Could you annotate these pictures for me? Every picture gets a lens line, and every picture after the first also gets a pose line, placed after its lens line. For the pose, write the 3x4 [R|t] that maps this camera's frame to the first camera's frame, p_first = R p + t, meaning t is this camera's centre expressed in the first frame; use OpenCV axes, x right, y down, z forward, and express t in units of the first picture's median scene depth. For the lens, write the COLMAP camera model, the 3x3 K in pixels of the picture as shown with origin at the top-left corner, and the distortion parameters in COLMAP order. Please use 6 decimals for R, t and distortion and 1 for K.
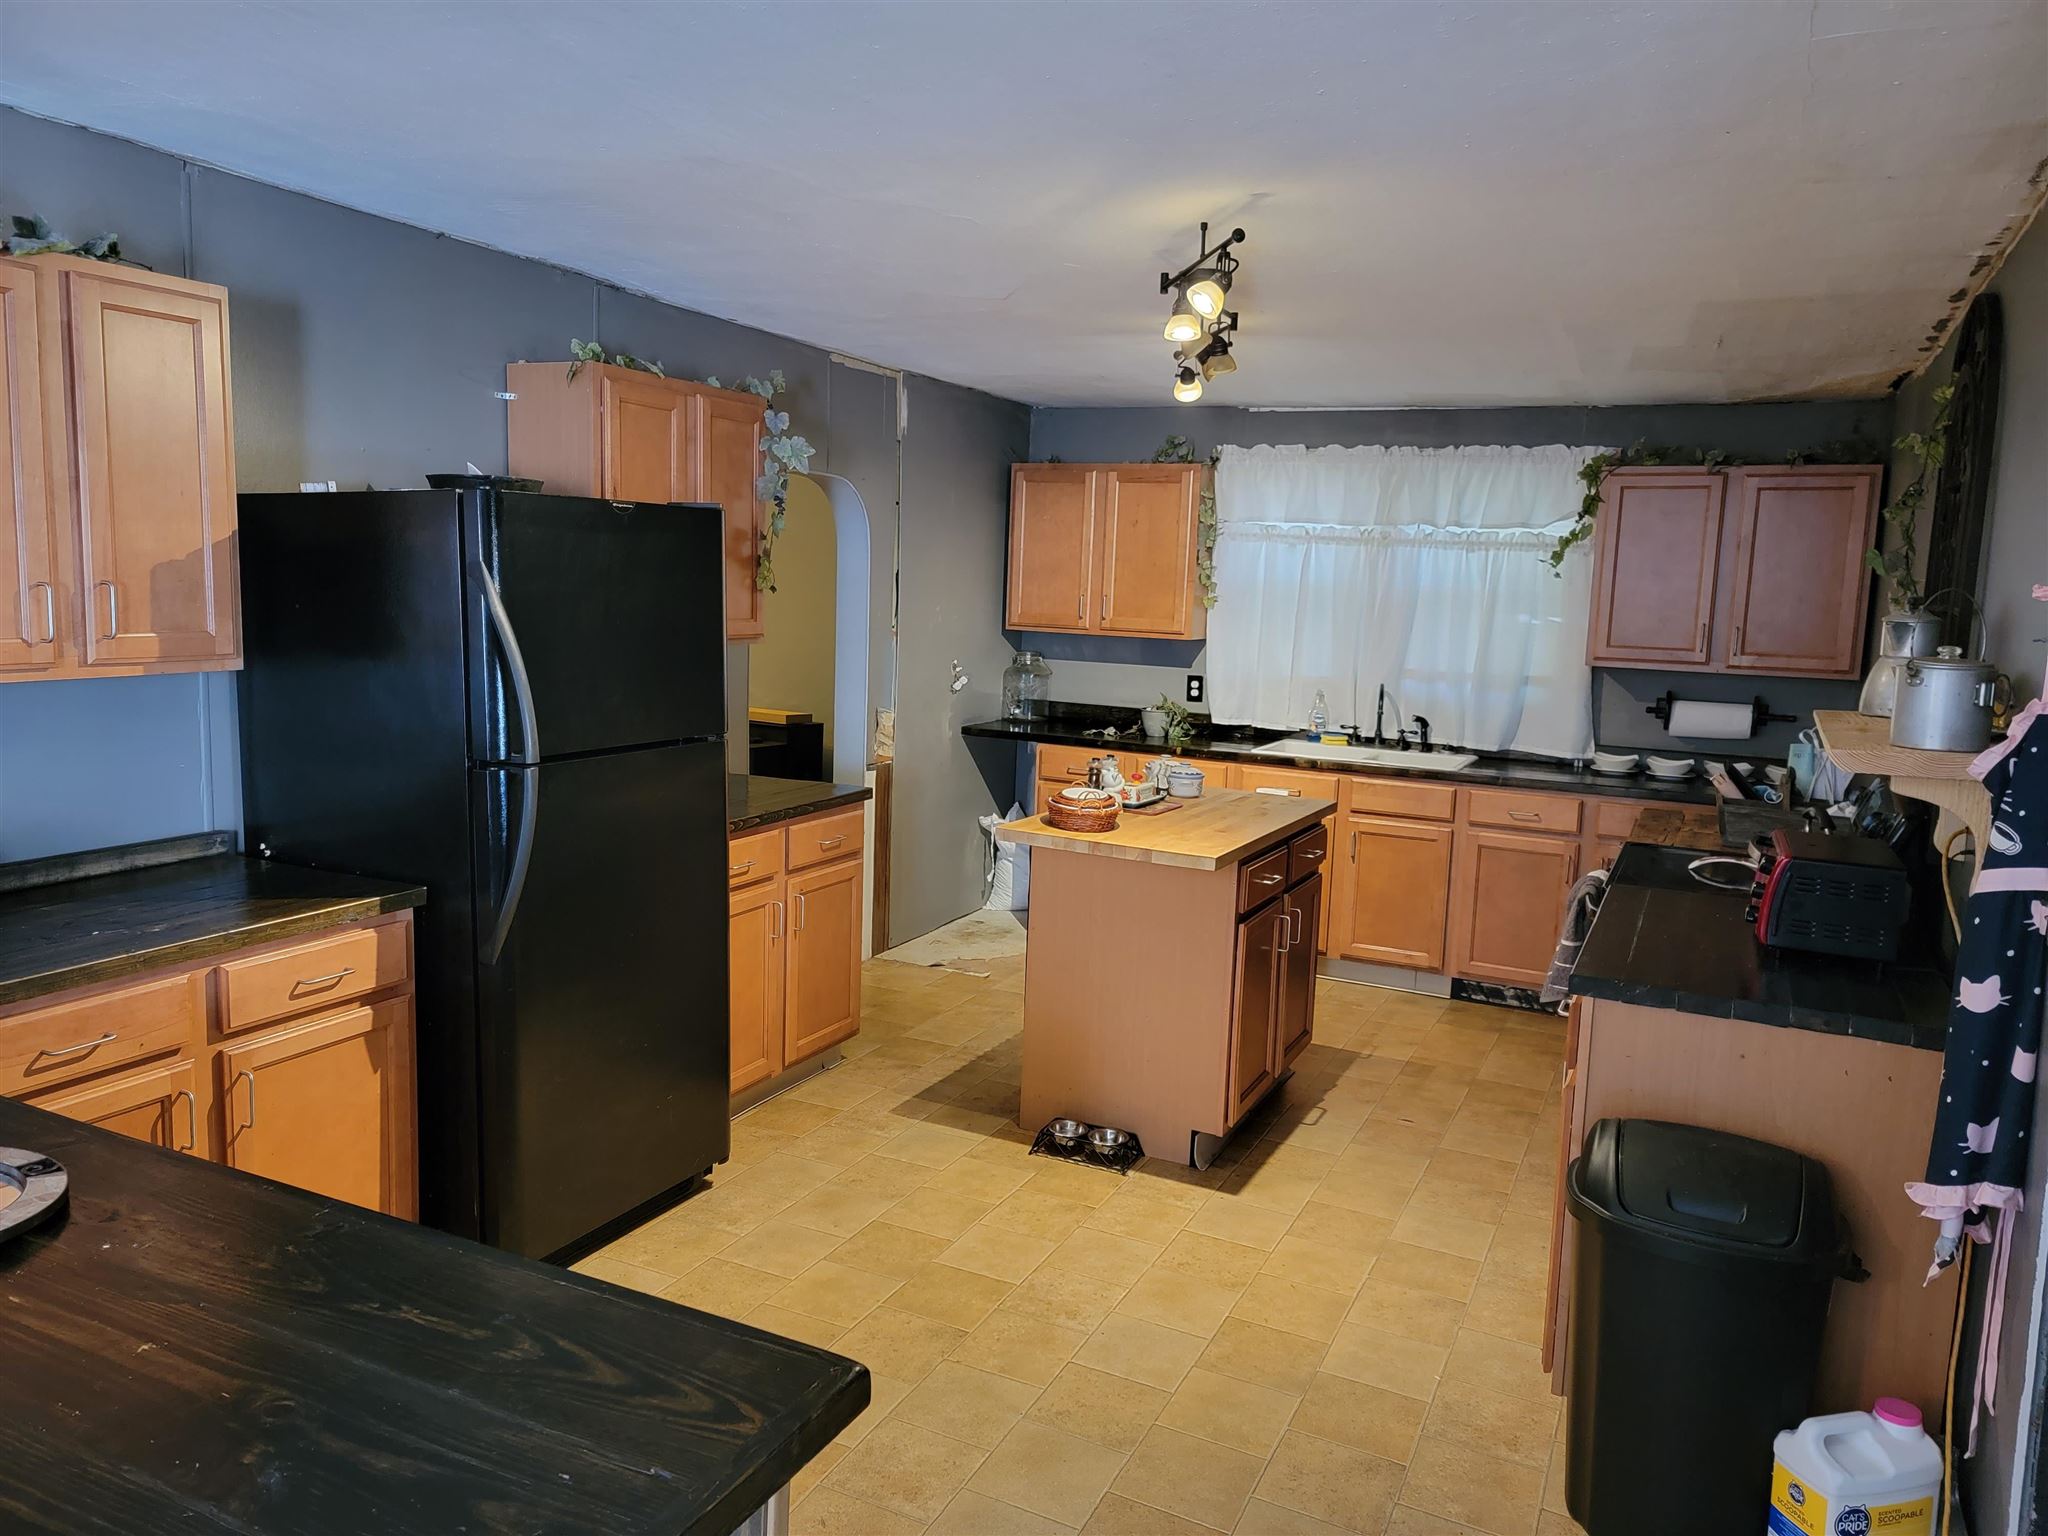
lens RADIAL K [[1469.8, 0, 993.2], [0, 1469.8, 728.2], [0, 0, 1]] dist [0.026307, -0.028242]
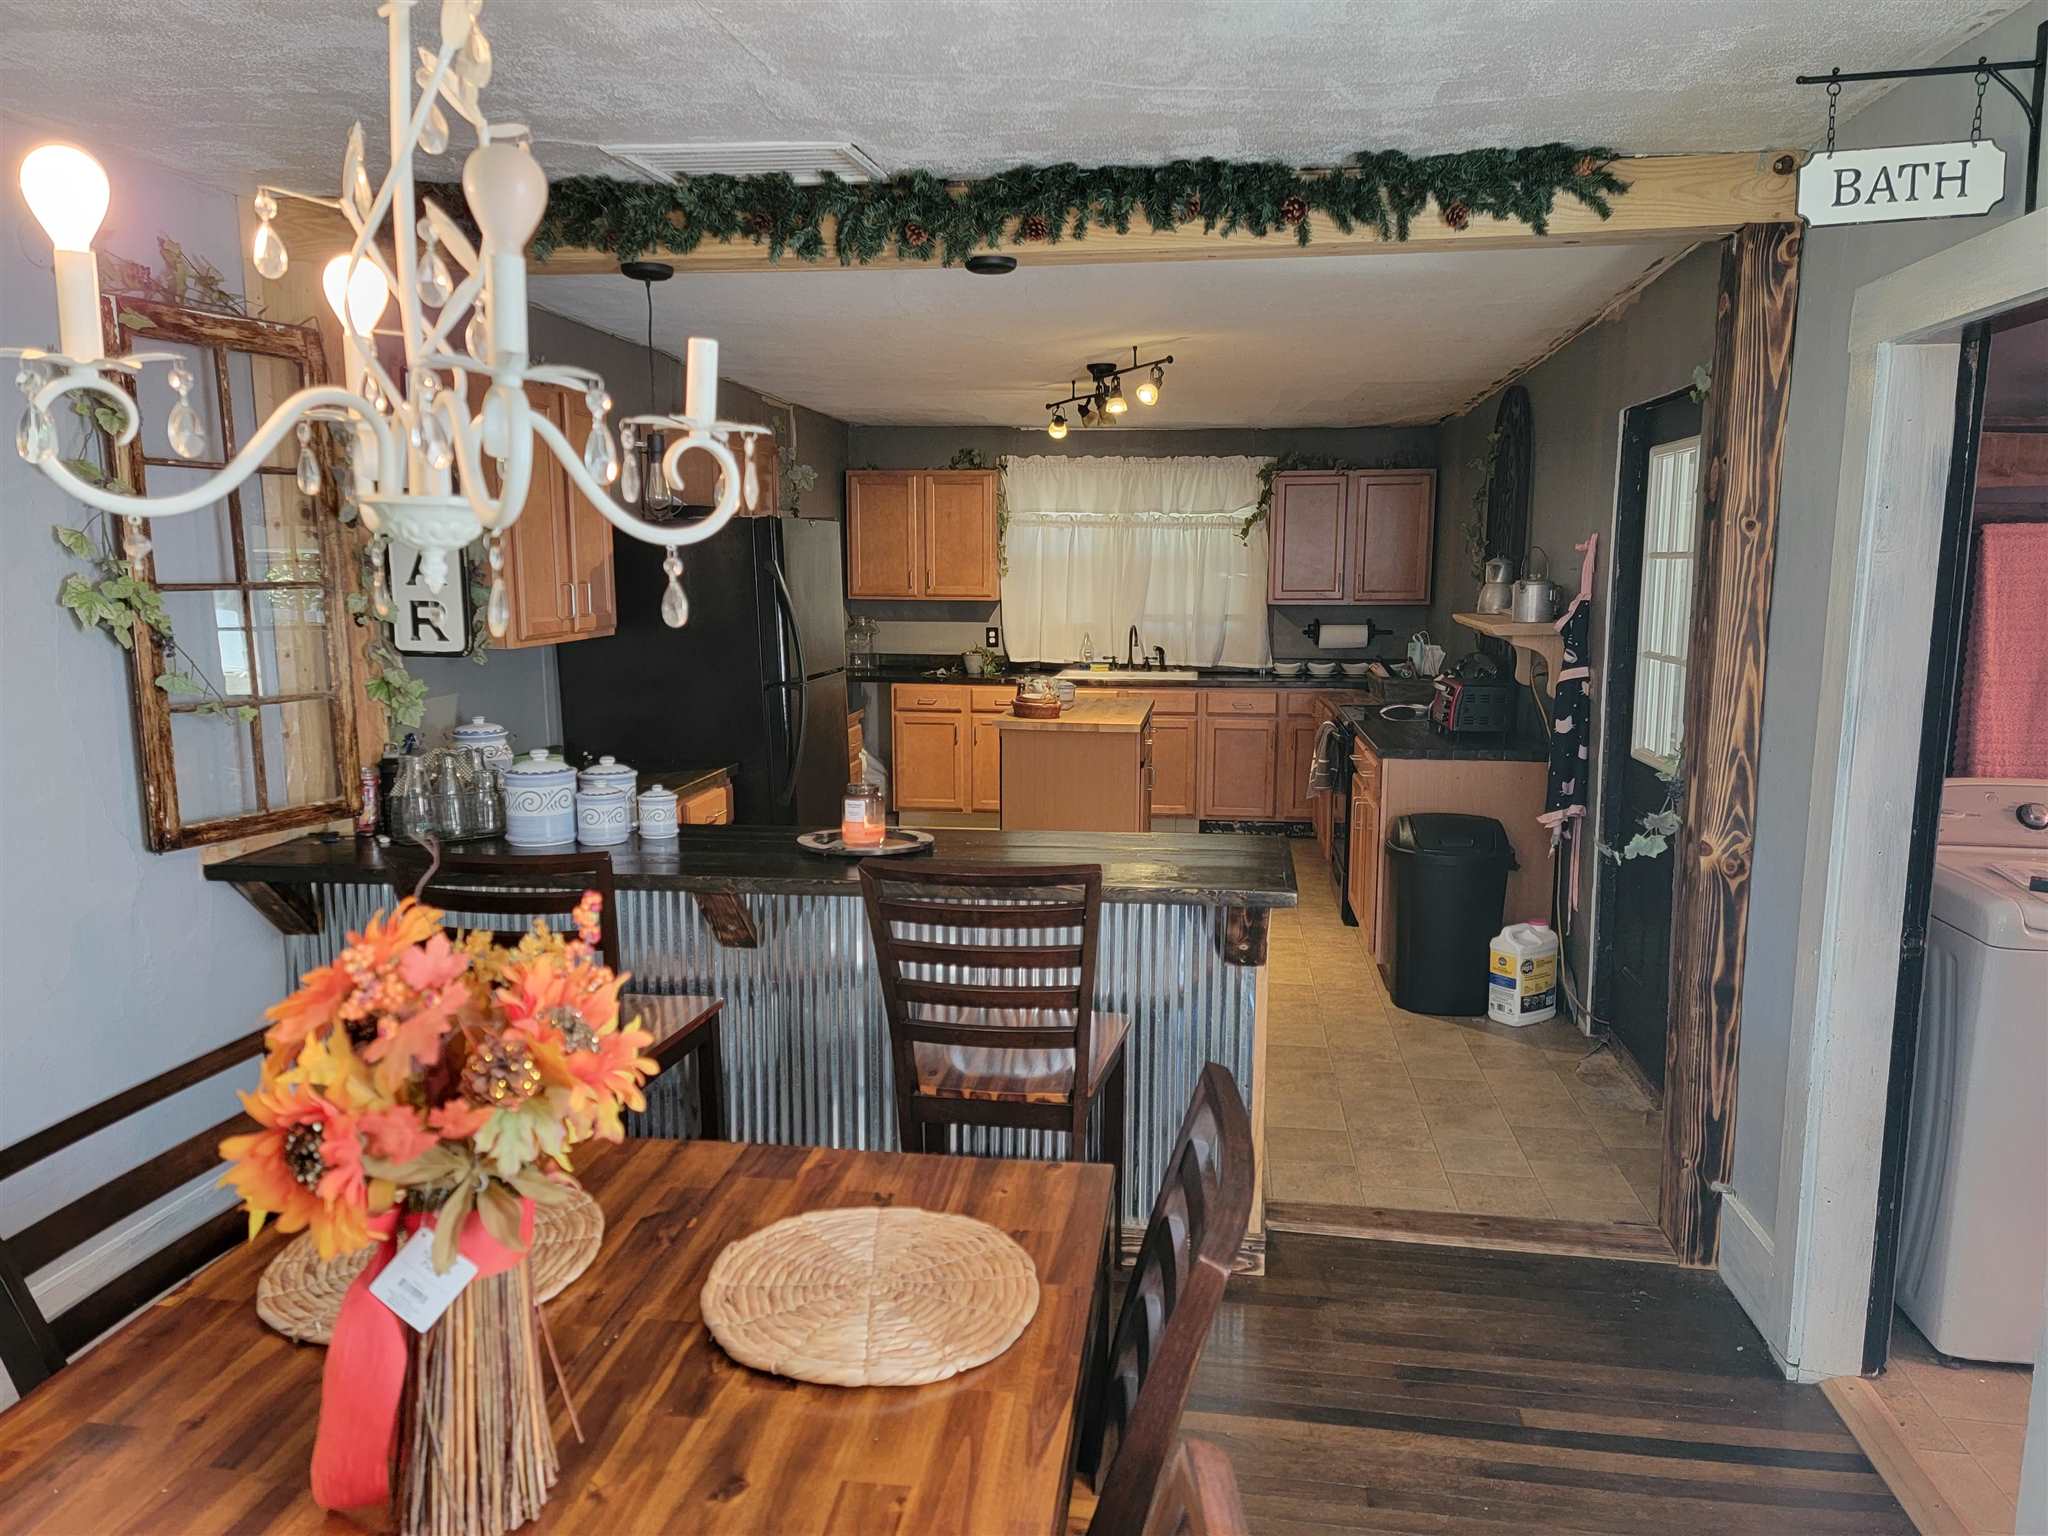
lens RADIAL K [[1469.8, 0, 1021.7], [0, 1469.8, 770.7], [0, 0, 1]] dist [0.026307, -0.028242]
pose [[0.943370, -0.081605, 0.321548, -0.324837], [0.067187, 0.996184, 0.055704, 0.025234], [-0.324867, -0.030946, 0.945253, -0.332658]]
